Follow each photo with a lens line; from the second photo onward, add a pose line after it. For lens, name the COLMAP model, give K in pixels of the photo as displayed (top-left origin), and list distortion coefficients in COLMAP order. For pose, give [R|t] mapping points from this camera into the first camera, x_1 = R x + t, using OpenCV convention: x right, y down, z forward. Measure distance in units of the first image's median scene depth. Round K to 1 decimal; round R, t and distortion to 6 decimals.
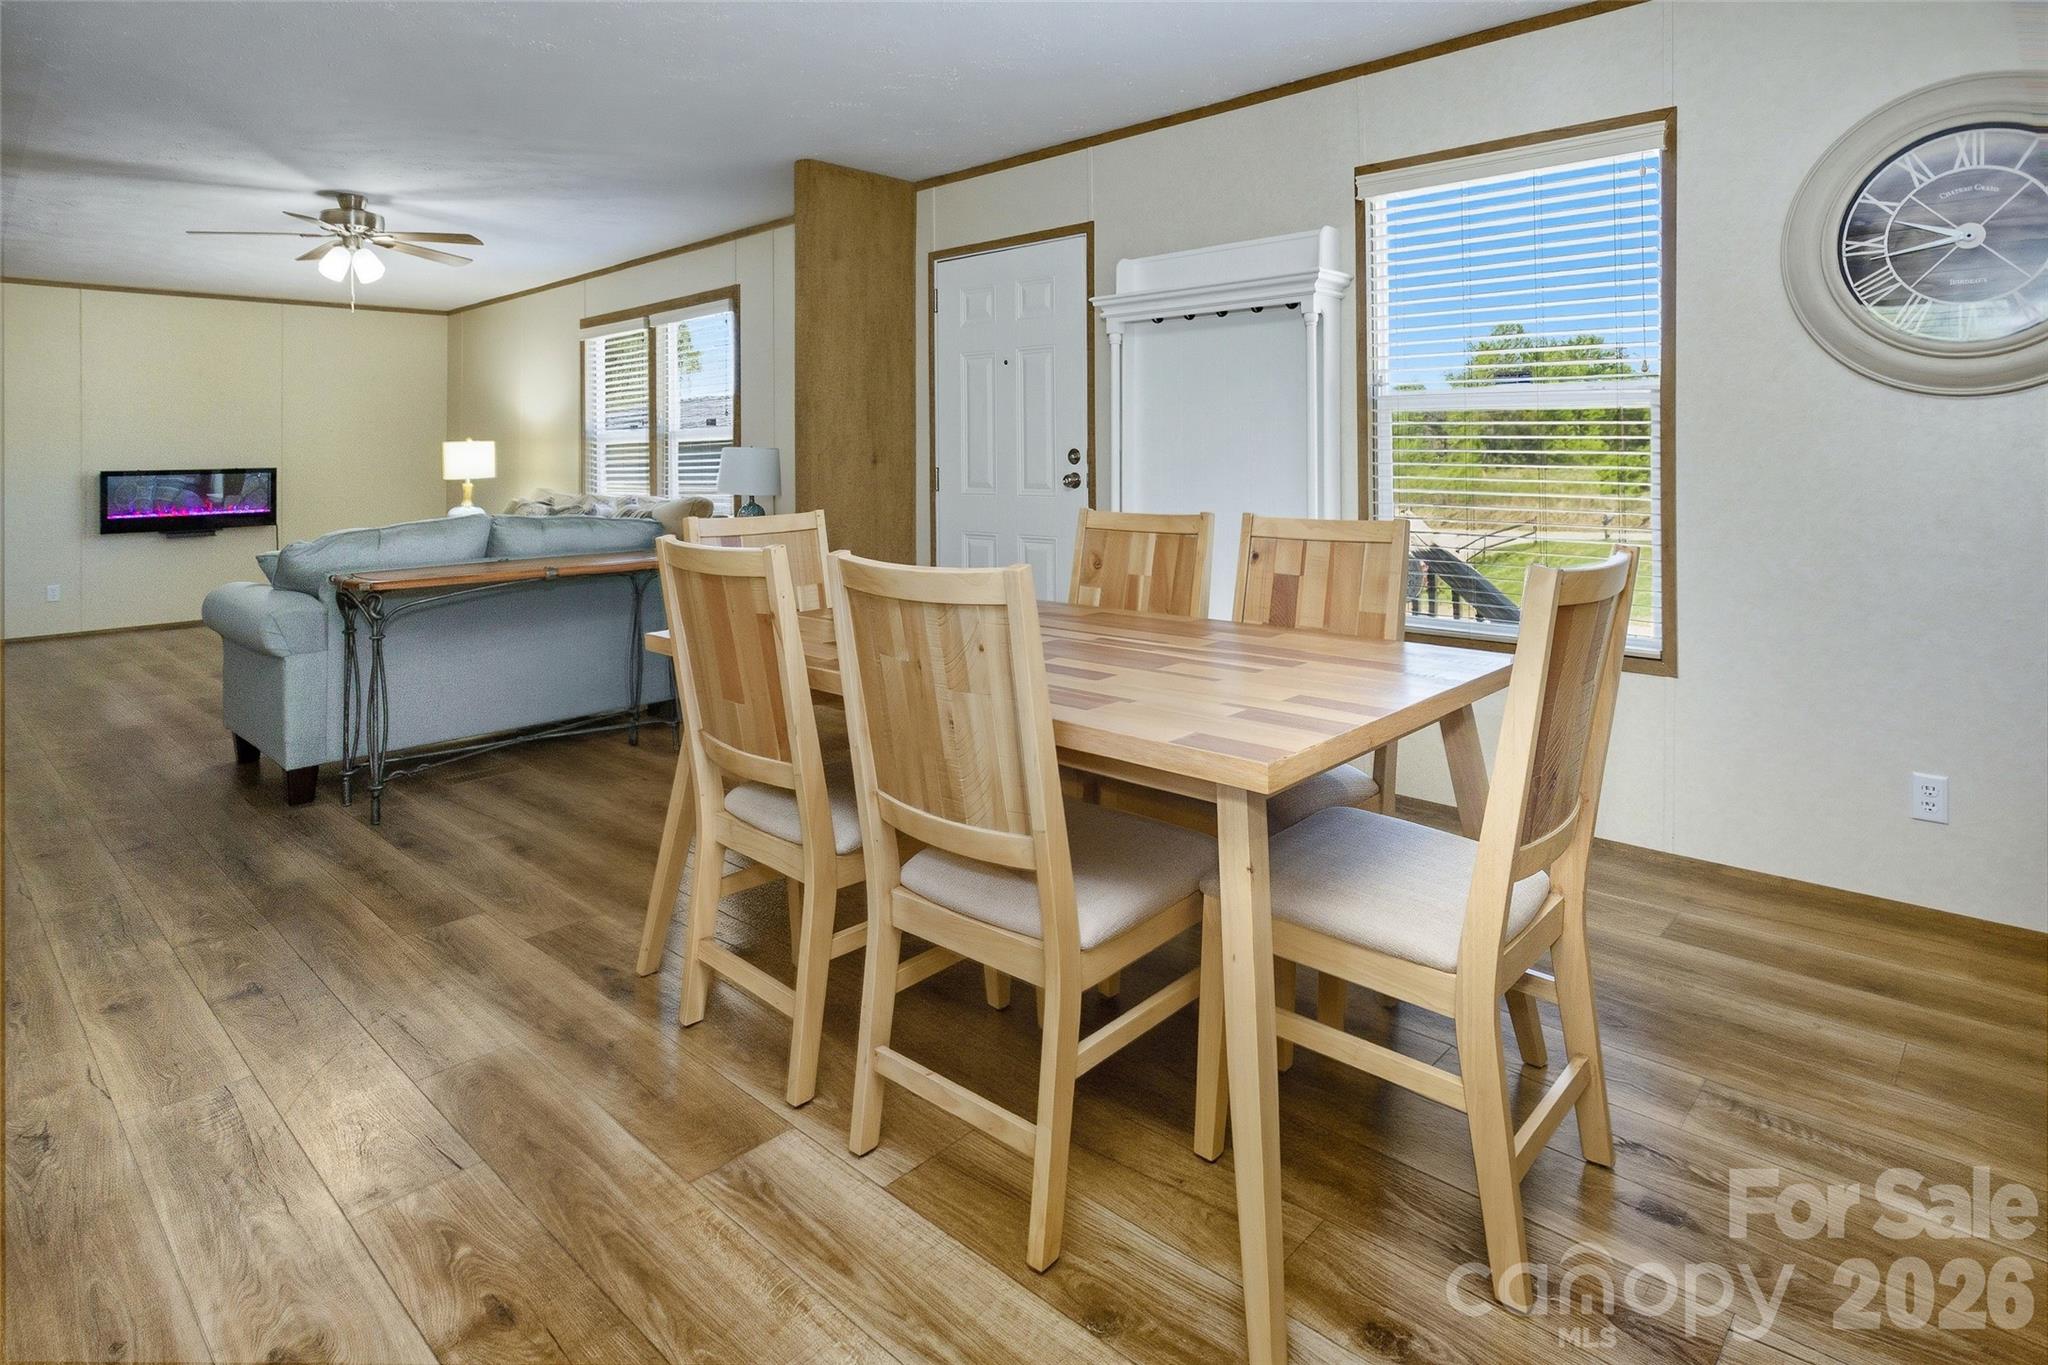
lens RADIAL K [[1079.6, 0, 1077.4], [0, 1079.6, 423.2], [0, 0, 1]] dist [0.010217, 0.001409]
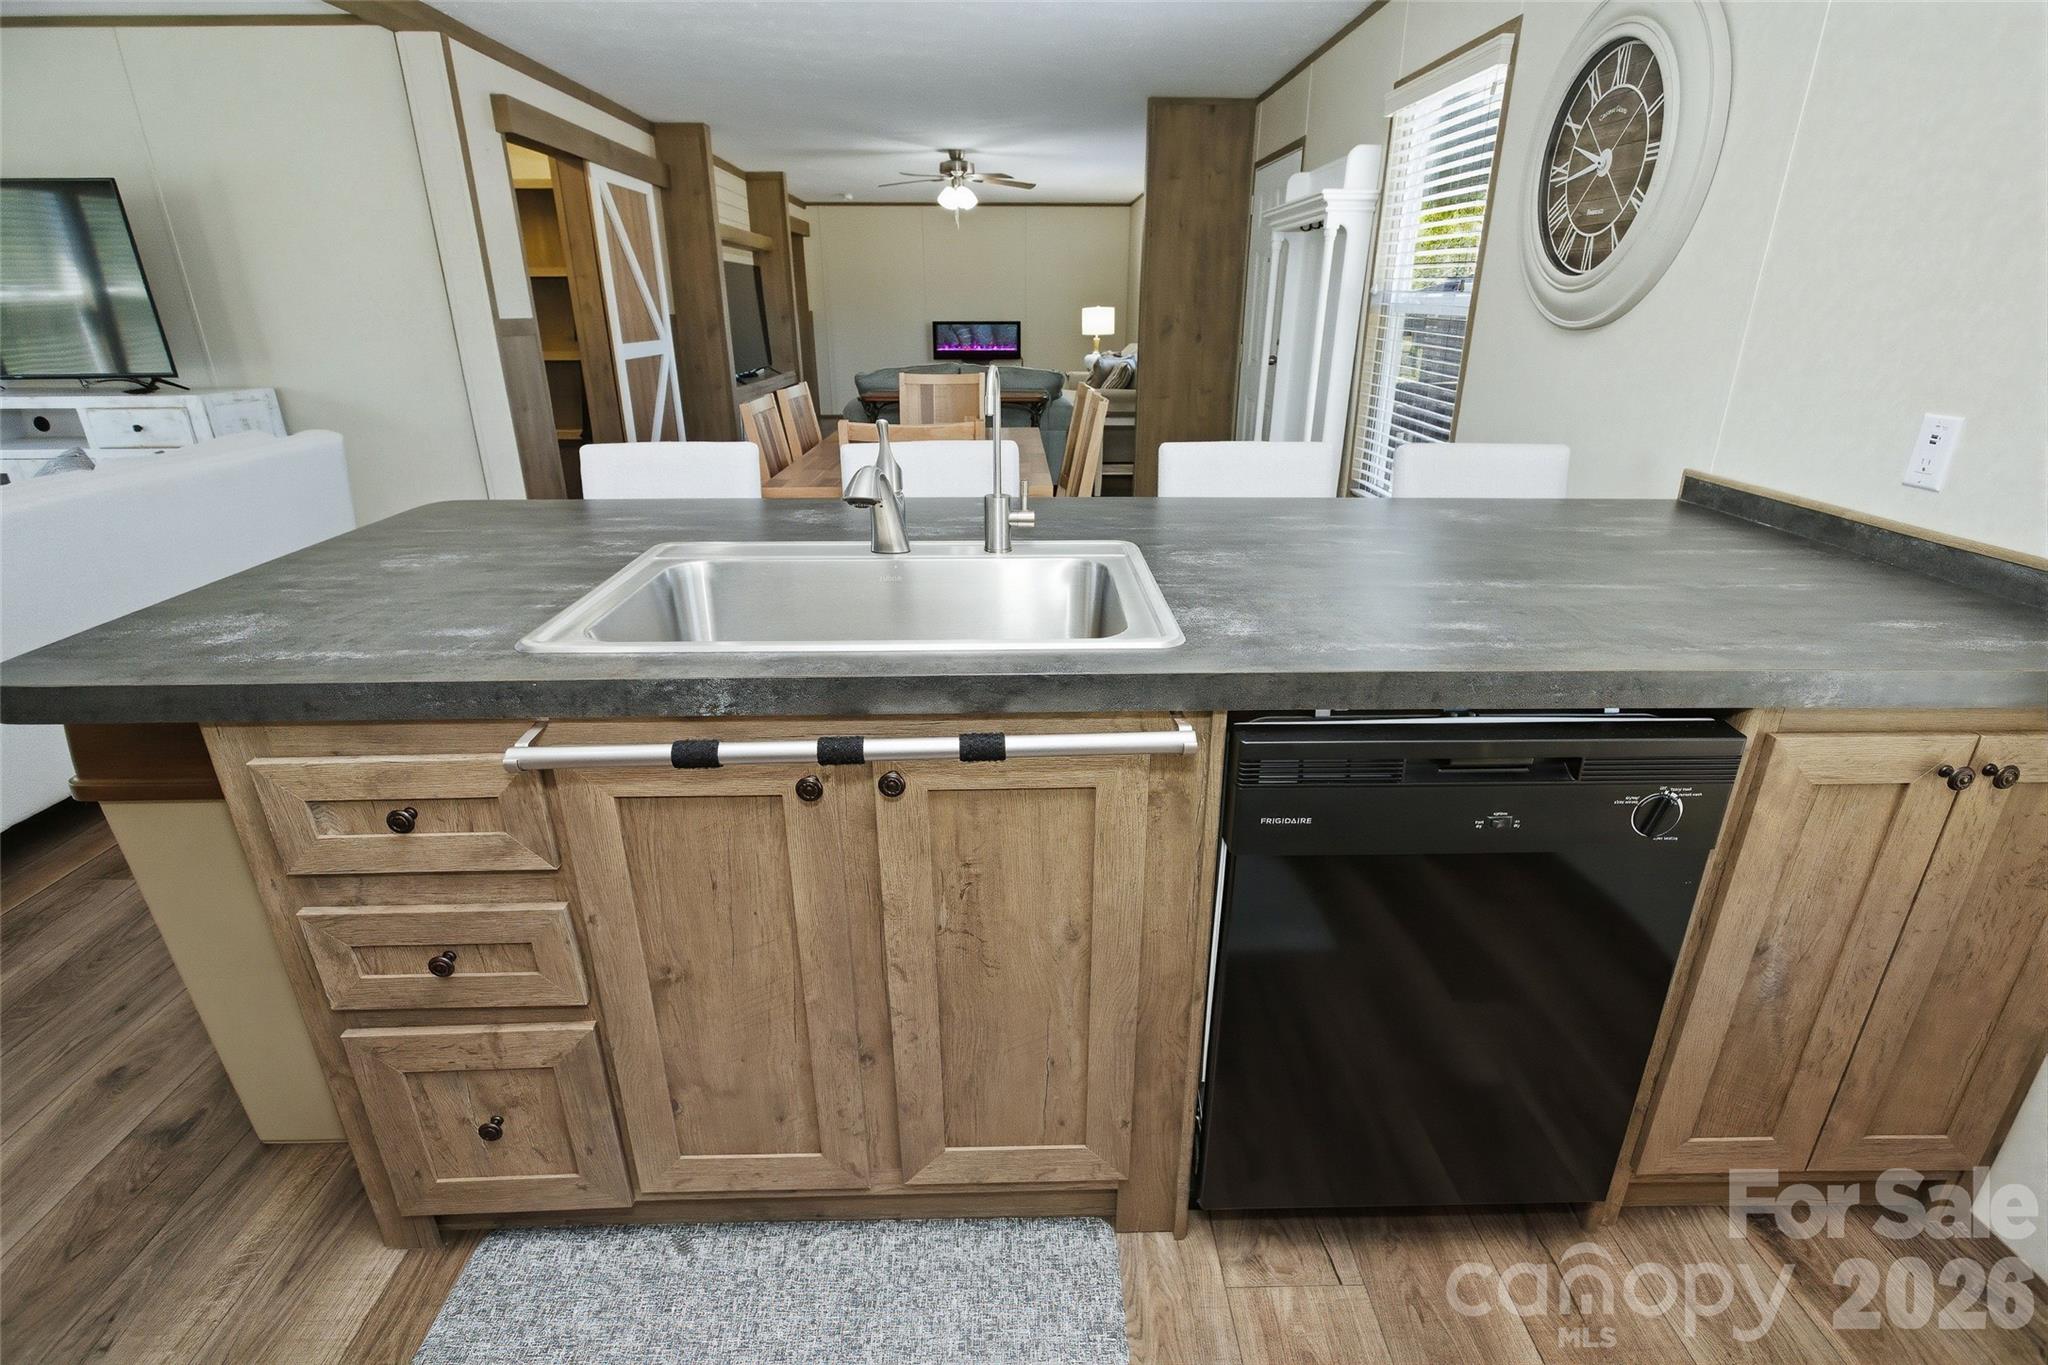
lens RADIAL K [[978.5, 0, 1067.1], [0, 978.5, 686.3], [0, 0, 1]] dist [-0.000083, -0.000150]
pose [[0.699440, 0.278730, -0.658099, 0.696877], [-0.000893, 0.921155, 0.389195, -0.043650], [0.714691, -0.271631, 0.644541, -0.054435]]
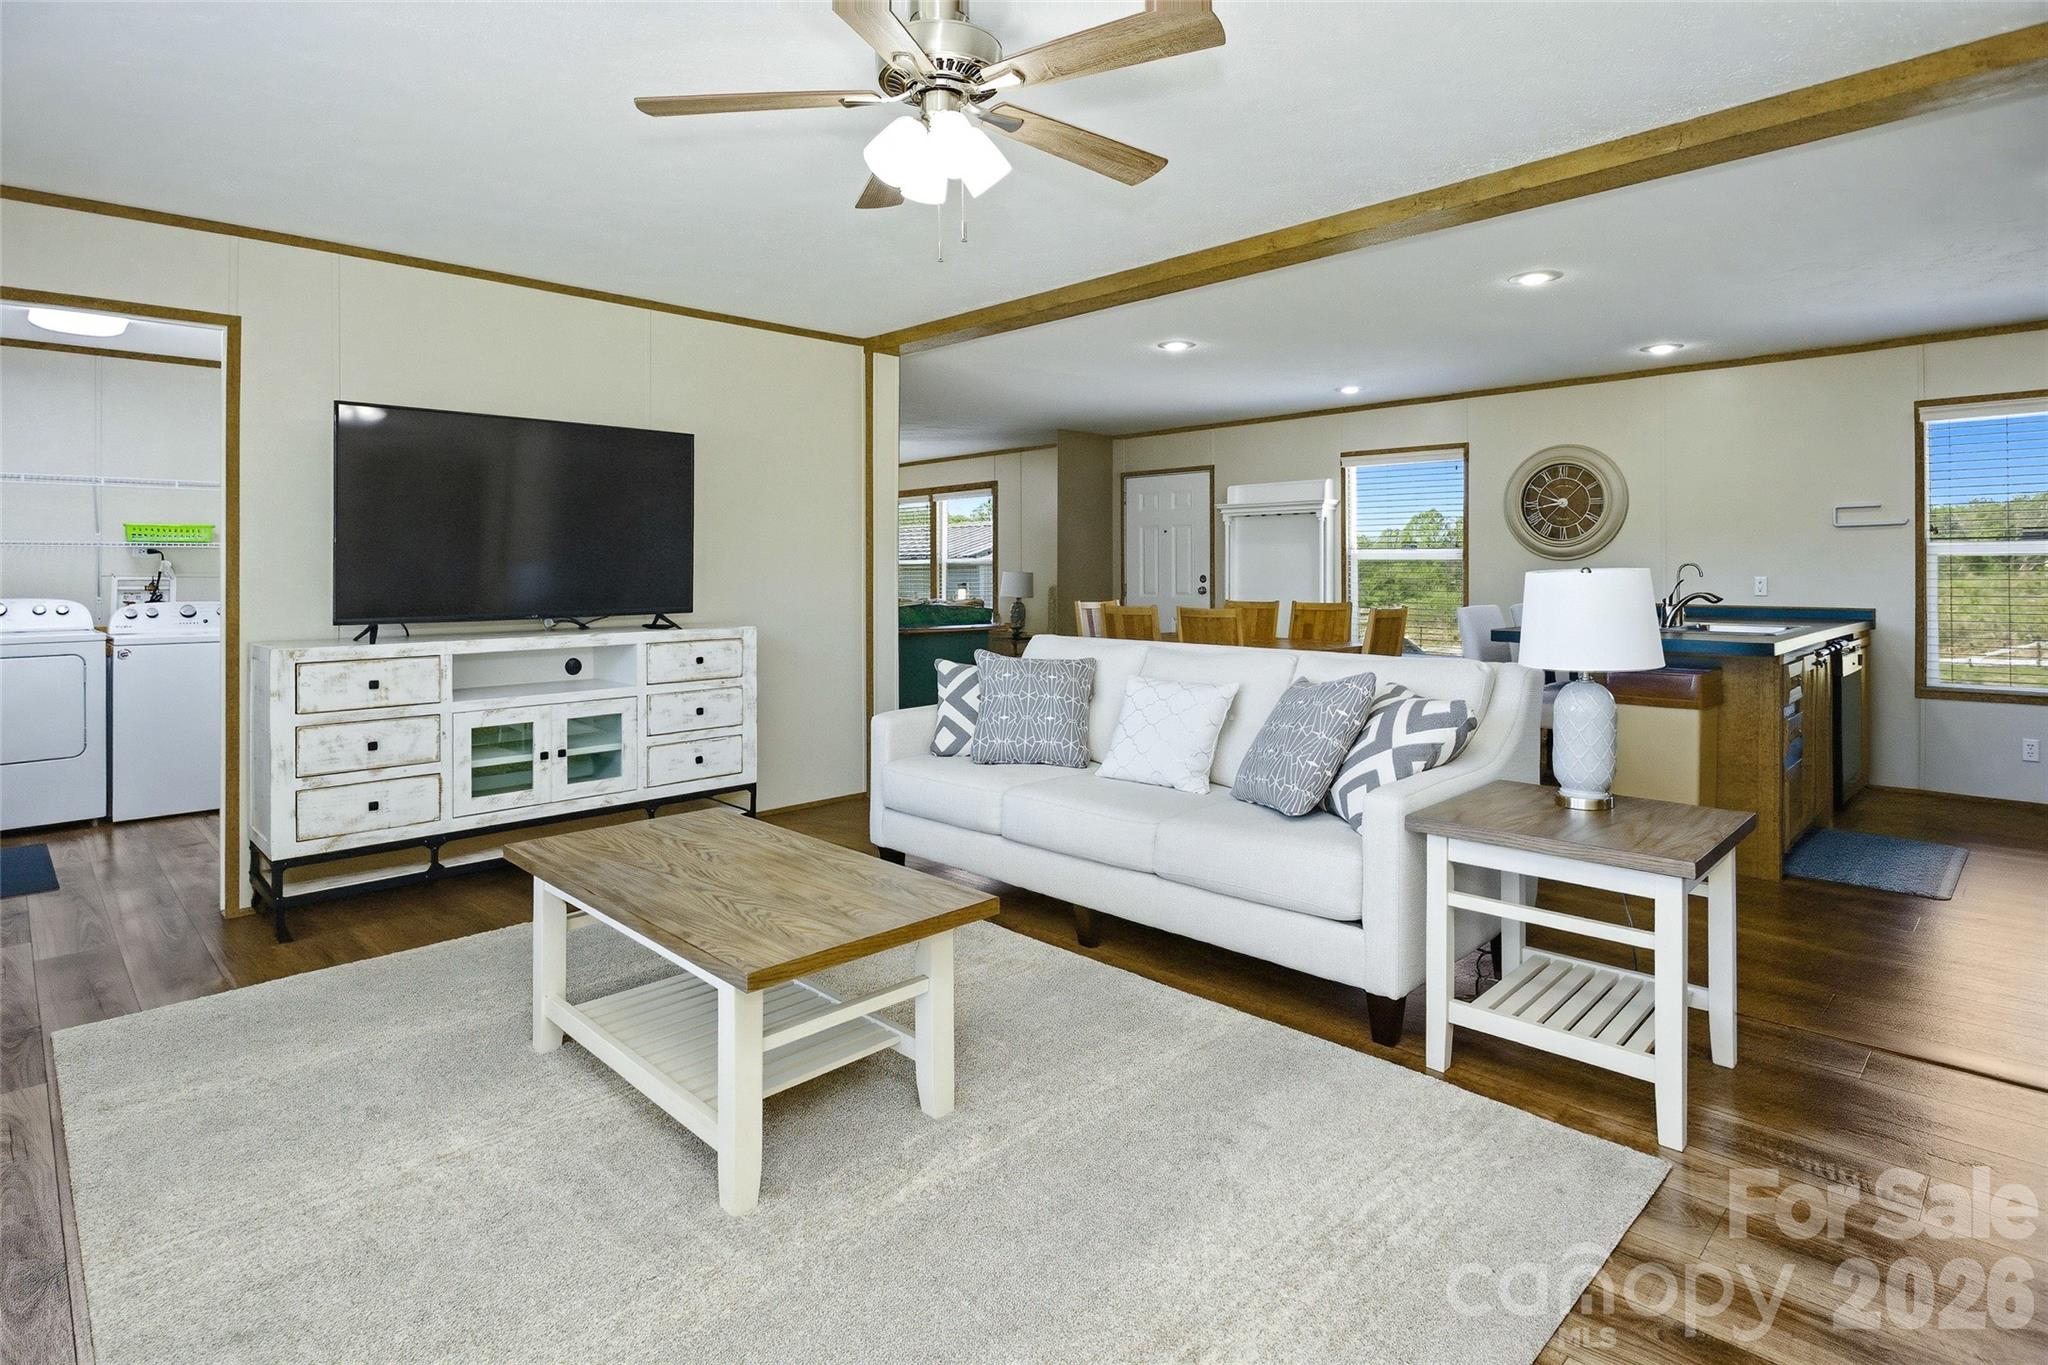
lens RADIAL K [[1052.0, 0, 1034.5], [0, 1052.0, 560.6], [0, 0, 1]] dist [-0.012971, 0.001793]
pose [[0.998900, 0.015232, -0.044350, -0.228171], [-0.014920, 0.999862, 0.007344, -0.013799], [0.044456, -0.006674, 0.998989, -0.988080]]
